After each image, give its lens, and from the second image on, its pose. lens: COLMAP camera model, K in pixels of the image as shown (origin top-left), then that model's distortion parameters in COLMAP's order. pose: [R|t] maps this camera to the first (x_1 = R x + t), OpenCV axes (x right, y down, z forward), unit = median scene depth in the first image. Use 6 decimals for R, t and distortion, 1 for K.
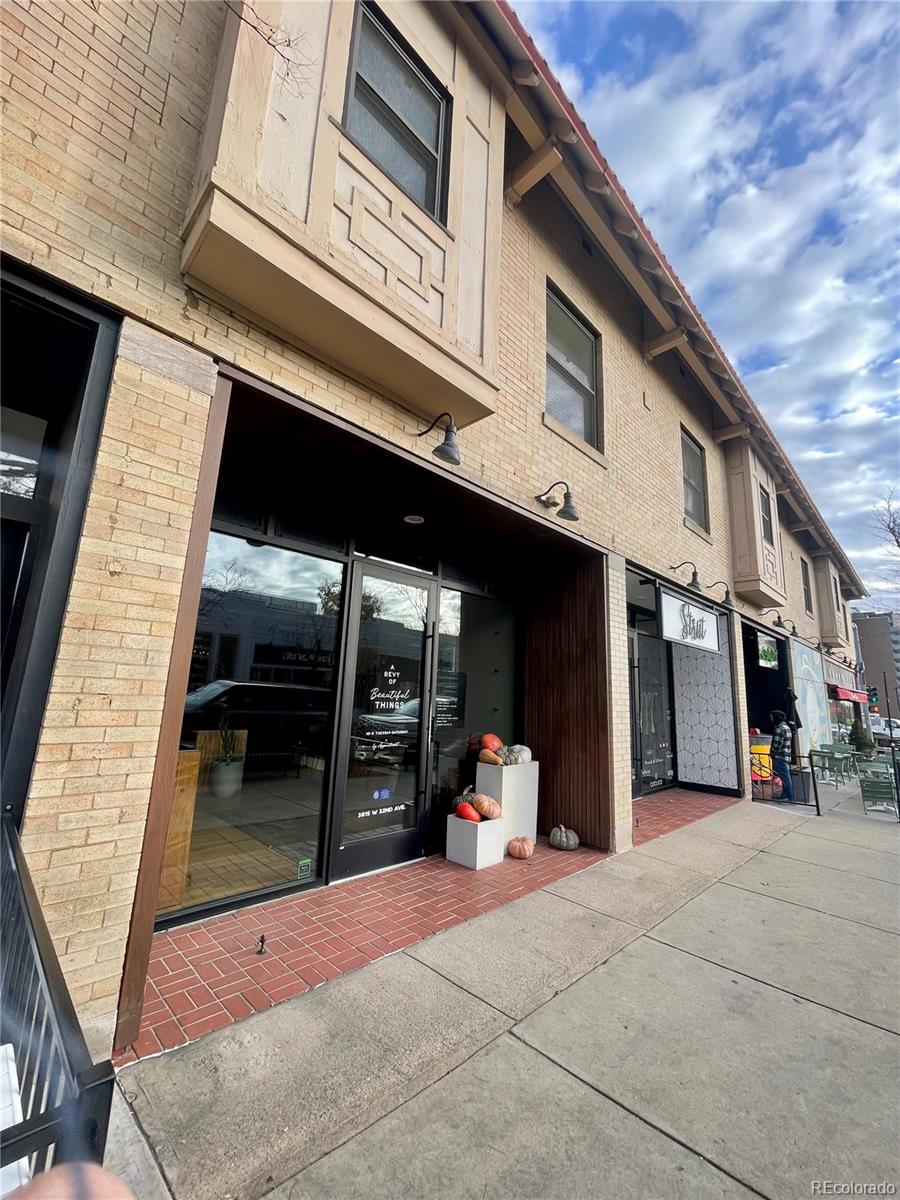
lens RADIAL K [[484.4, 0, 459.1], [0, 484.4, 599.5], [0, 0, 1]] dist [-0.002079, -0.000521]
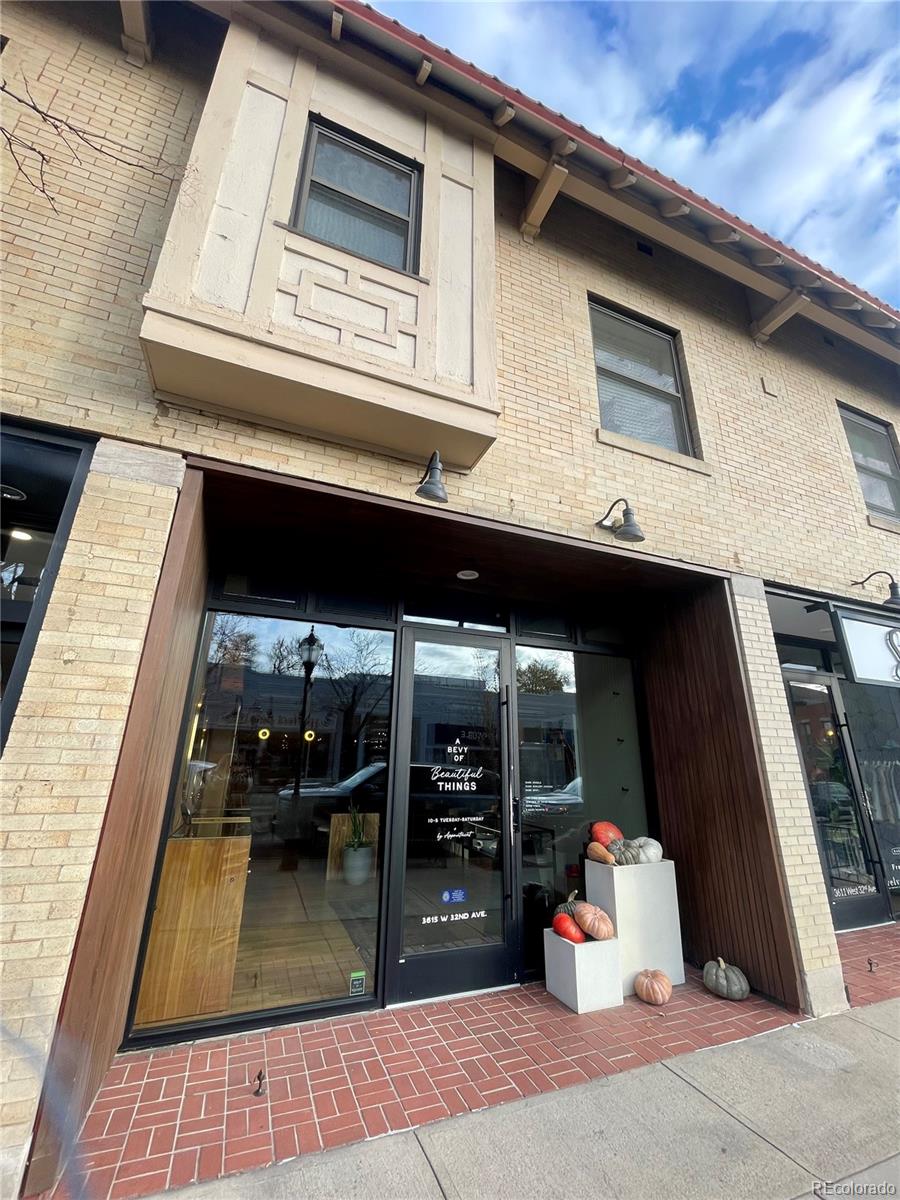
lens RADIAL K [[484.4, 0, 451.9], [0, 484.4, 599.3], [0, 0, 1]] dist [-0.002079, -0.000521]
pose [[0.918148, -0.153776, -0.365181, 0.257139], [0.097371, 0.980923, -0.168250, 0.039546], [0.384087, 0.118921, 0.915606, 0.182830]]
